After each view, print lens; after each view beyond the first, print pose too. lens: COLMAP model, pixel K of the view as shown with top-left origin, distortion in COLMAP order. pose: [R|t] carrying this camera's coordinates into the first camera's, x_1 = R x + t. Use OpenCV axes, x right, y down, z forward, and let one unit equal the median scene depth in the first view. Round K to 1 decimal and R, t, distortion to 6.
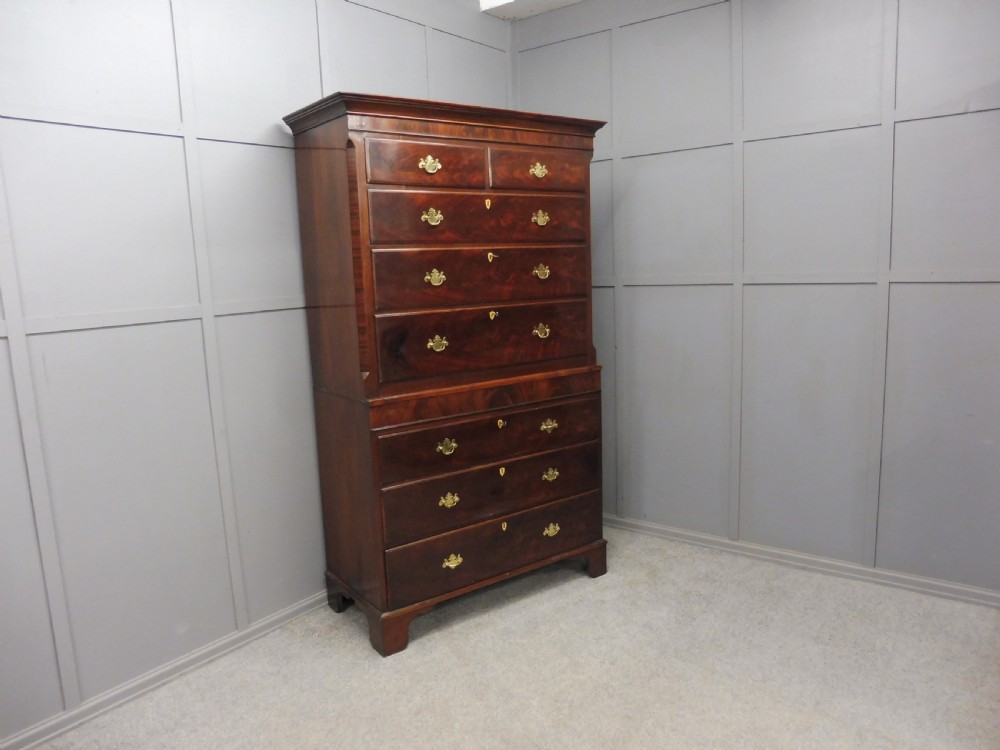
lens RADIAL K [[727.9, 0, 501.6], [0, 727.9, 376.1], [0, 0, 1]] dist [-0.007876, -0.055784]
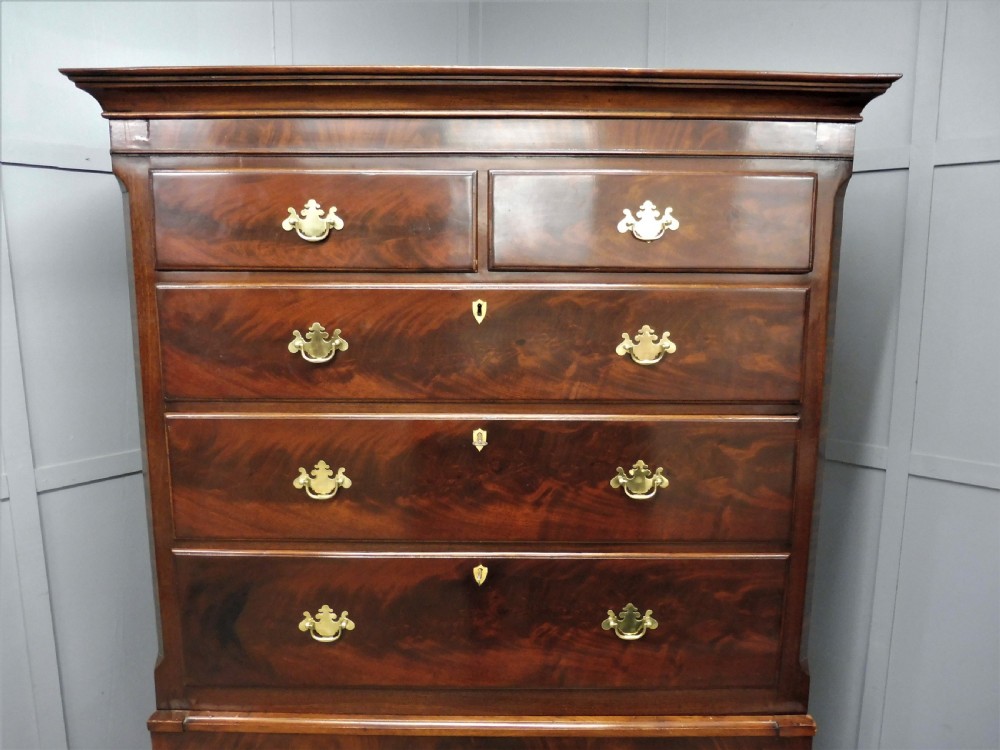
lens RADIAL K [[721.9, 0, 496.1], [0, 721.9, 377.3], [0, 0, 1]] dist [-0.039888, 0.008122]
pose [[0.807561, 0.130532, -0.575158, 0.217729], [-0.124212, 0.990970, 0.050497, -0.218783], [0.576556, 0.030662, 0.816482, 0.673746]]
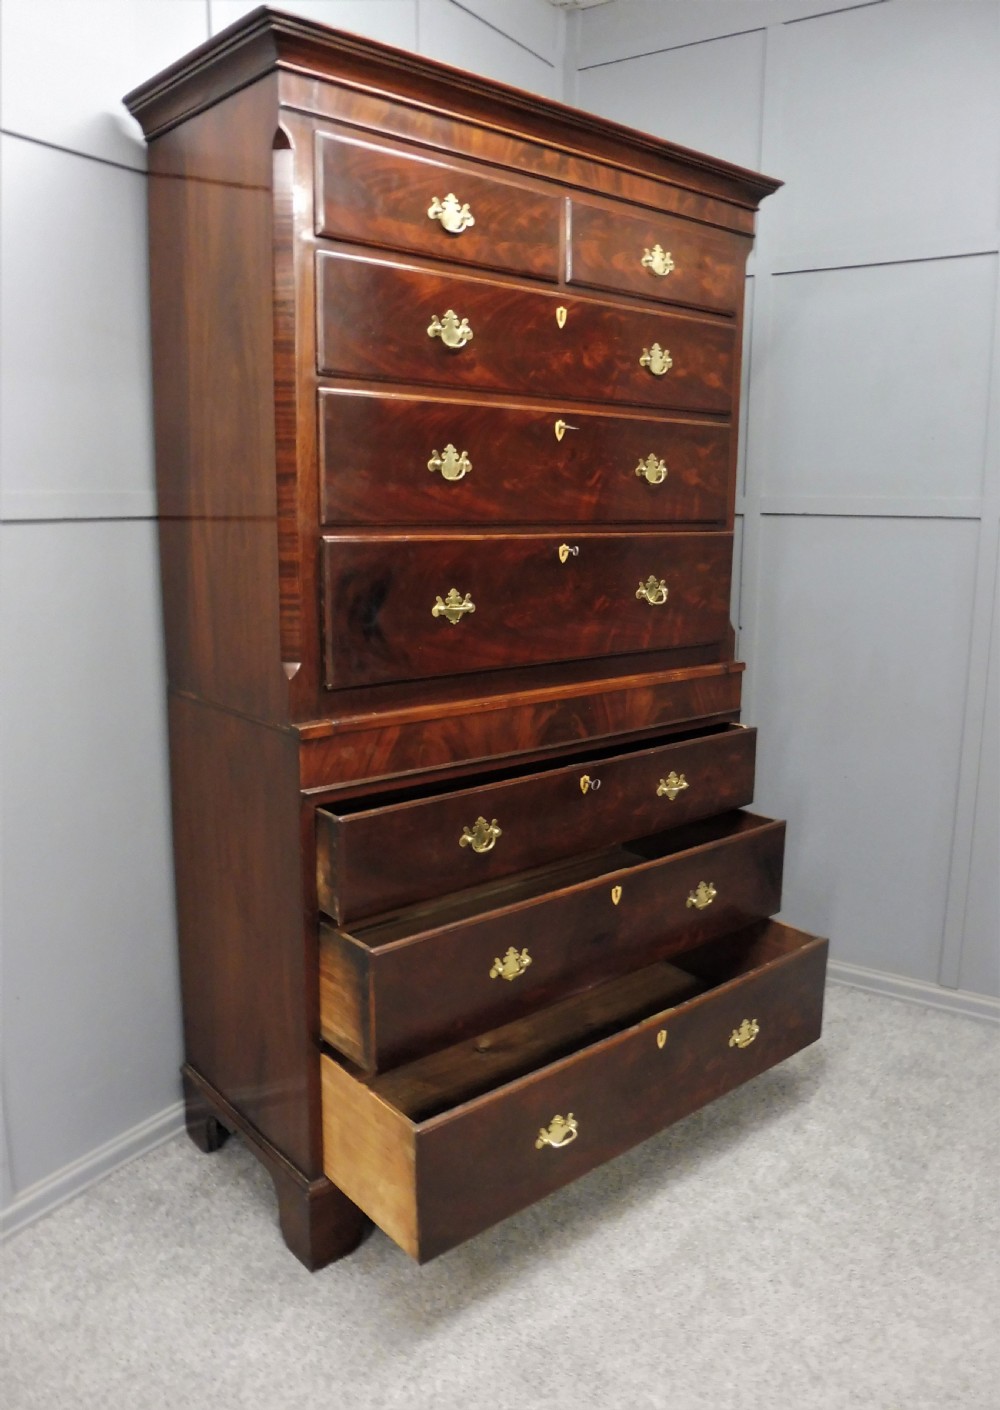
lens RADIAL K [[1066.8, 0, 548.6], [0, 1066.8, 681.2], [0, 0, 1]] dist [-0.031109, -0.000981]
pose [[0.993749, 0.033343, 0.106540, -0.091495], [-0.035035, 0.999287, 0.014050, -0.008148], [-0.105995, -0.017695, 0.994209, 0.301791]]
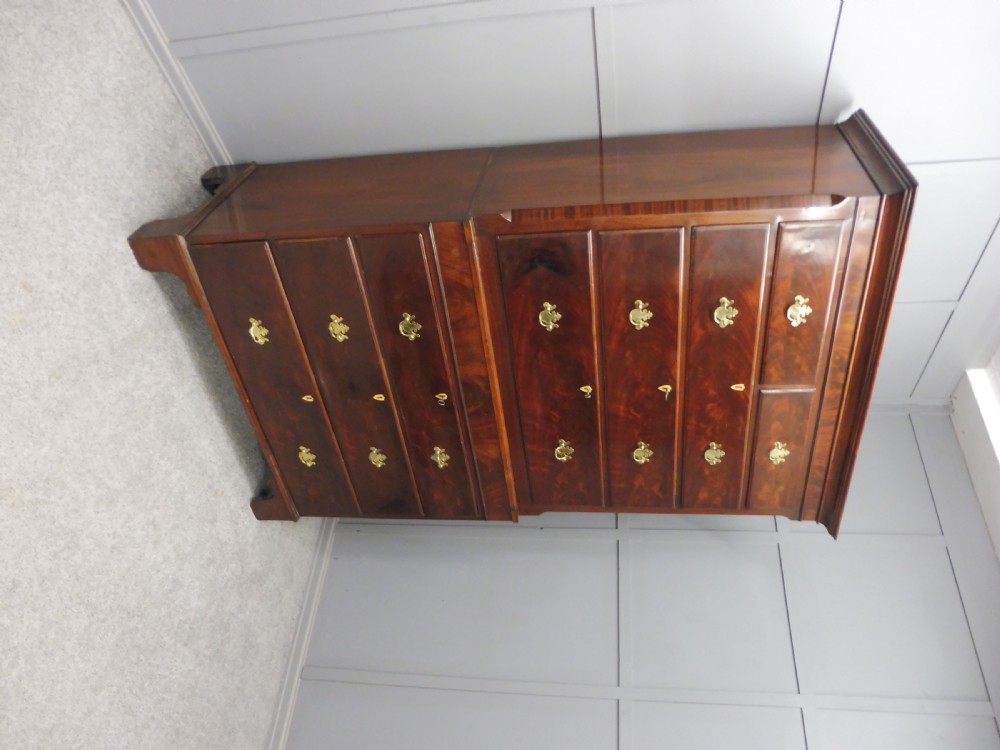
lens RADIAL K [[727.9, 0, 501.6], [0, 727.9, 376.1], [0, 0, 1]] dist [-0.007876, -0.055784]
pose [[-0.014780, 0.999553, 0.025979, -0.044707], [-0.999662, -0.015328, 0.021017, -0.012348], [0.021405, -0.025659, 0.999442, 0.255592]]
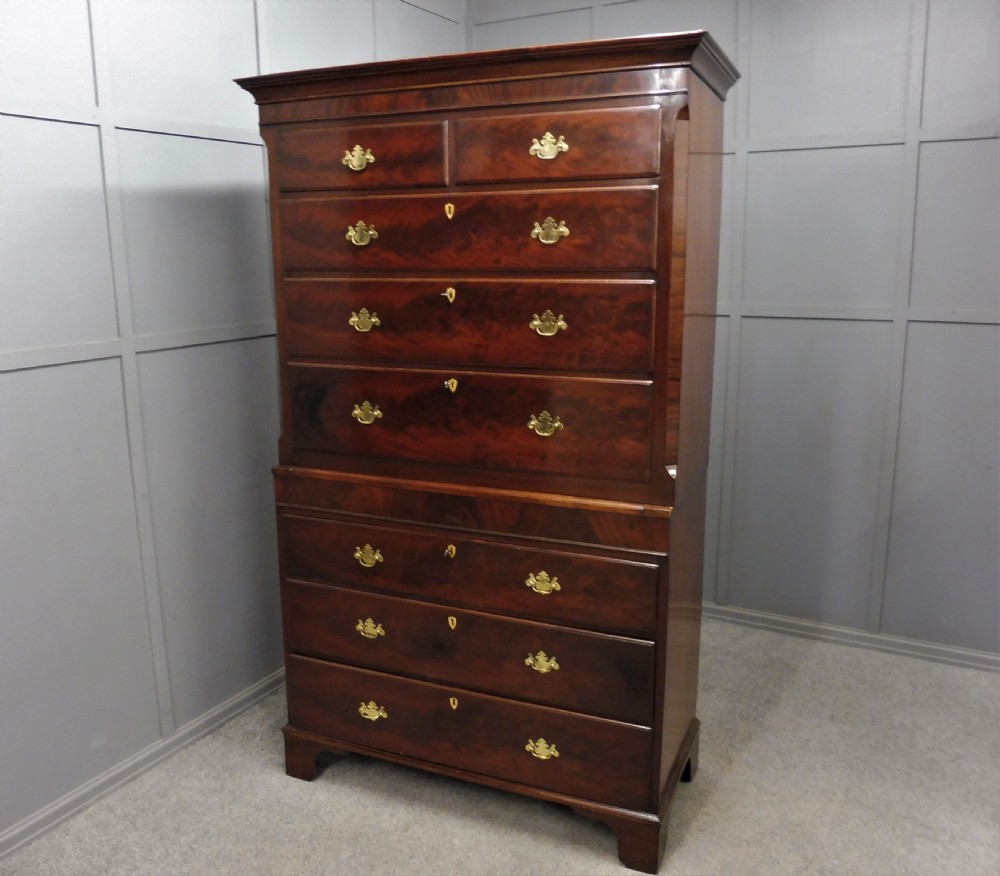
lens RADIAL K [[819.4, 0, 503.9], [0, 819.4, 424.5], [0, 0, 1]] dist [-0.014528, -0.004636]
pose [[0.526051, 0.197190, -0.827276, 0.622744], [-0.148663, 0.979092, 0.138845, -0.158424], [0.837359, 0.049946, 0.544367, 0.651922]]
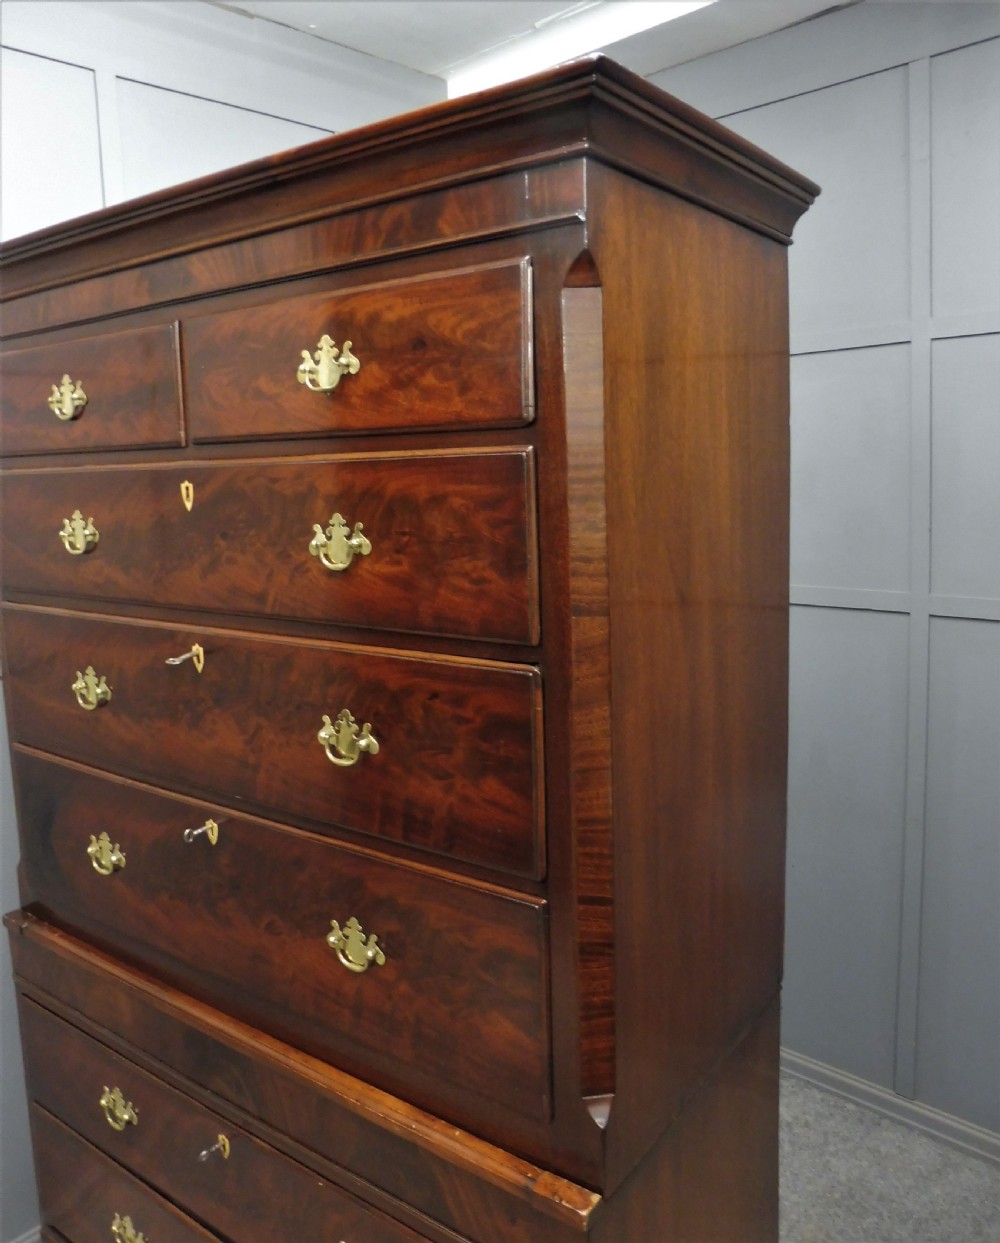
lens RADIAL K [[958.5, 0, 498.9], [0, 958.5, 574.8], [0, 0, 1]] dist [-0.035734, -0.002599]
pose [[0.308752, 0.136342, -0.941320, 0.416057], [-0.128919, 0.986539, 0.100606, -0.258425], [0.942365, 0.090292, 0.322172, 0.982736]]
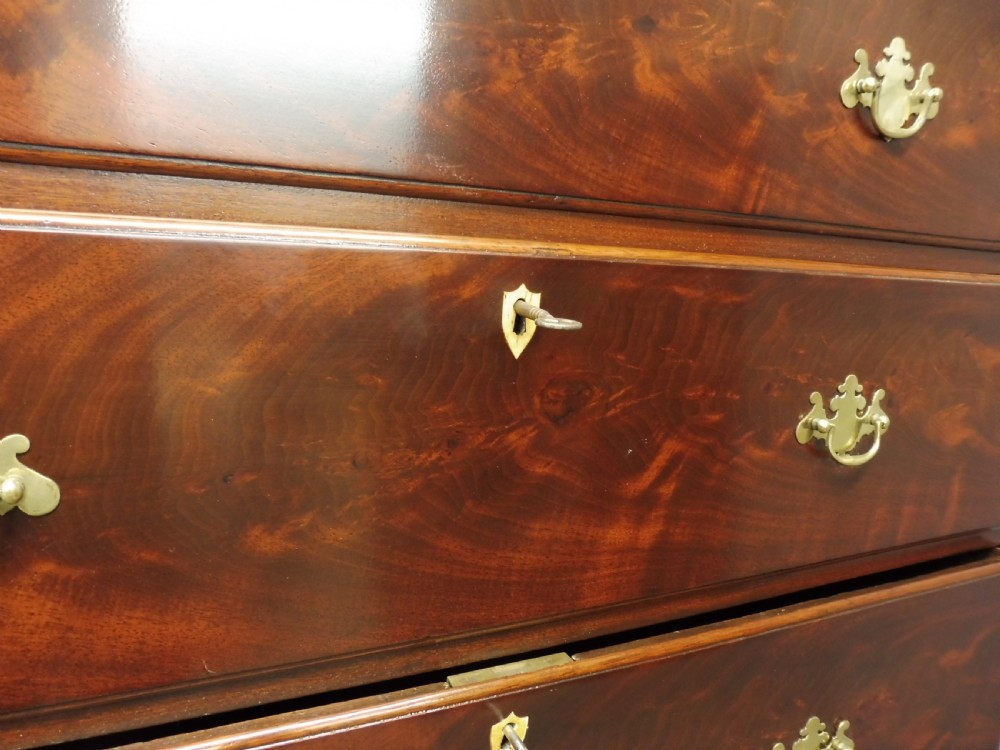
lens RADIAL K [[721.9, 0, 496.1], [0, 721.9, 377.3], [0, 0, 1]] dist [-0.039888, 0.008122]
pose [[0.978366, 0.118580, -0.169525, 0.003376], [-0.116605, 0.992944, 0.021592, -0.155396], [0.170889, -0.001357, 0.985289, 0.869187]]
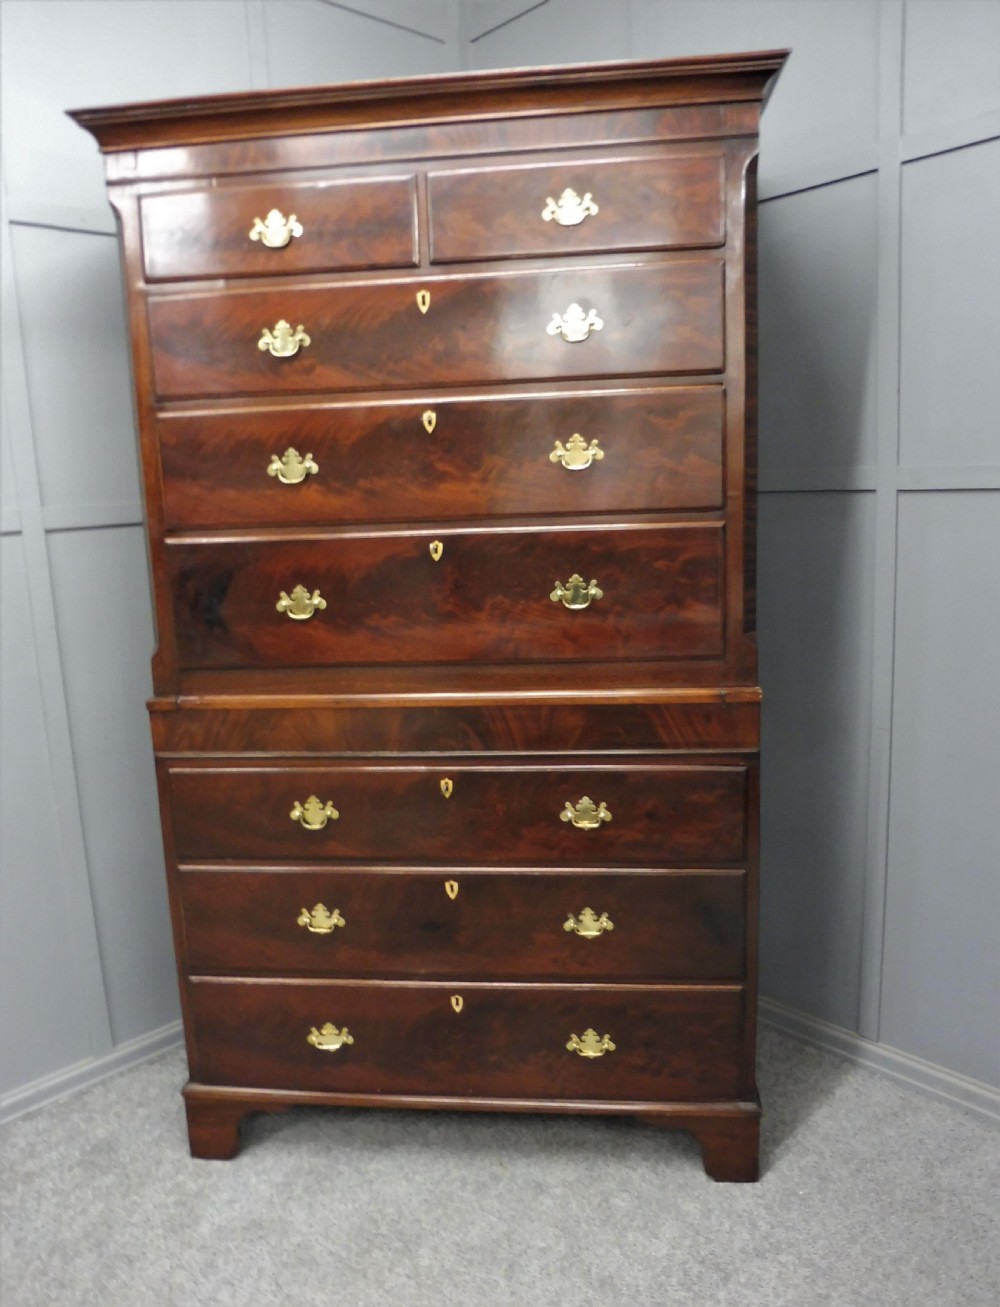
lens RADIAL K [[966.5, 0, 492.8], [0, 966.5, 634.8], [0, 0, 1]] dist [-0.035811, 0.008945]
pose [[0.744760, 0.116318, -0.657117, 0.418910], [-0.091267, 0.993193, 0.072369, -0.078989], [0.661062, 0.006075, 0.750306, 0.577933]]
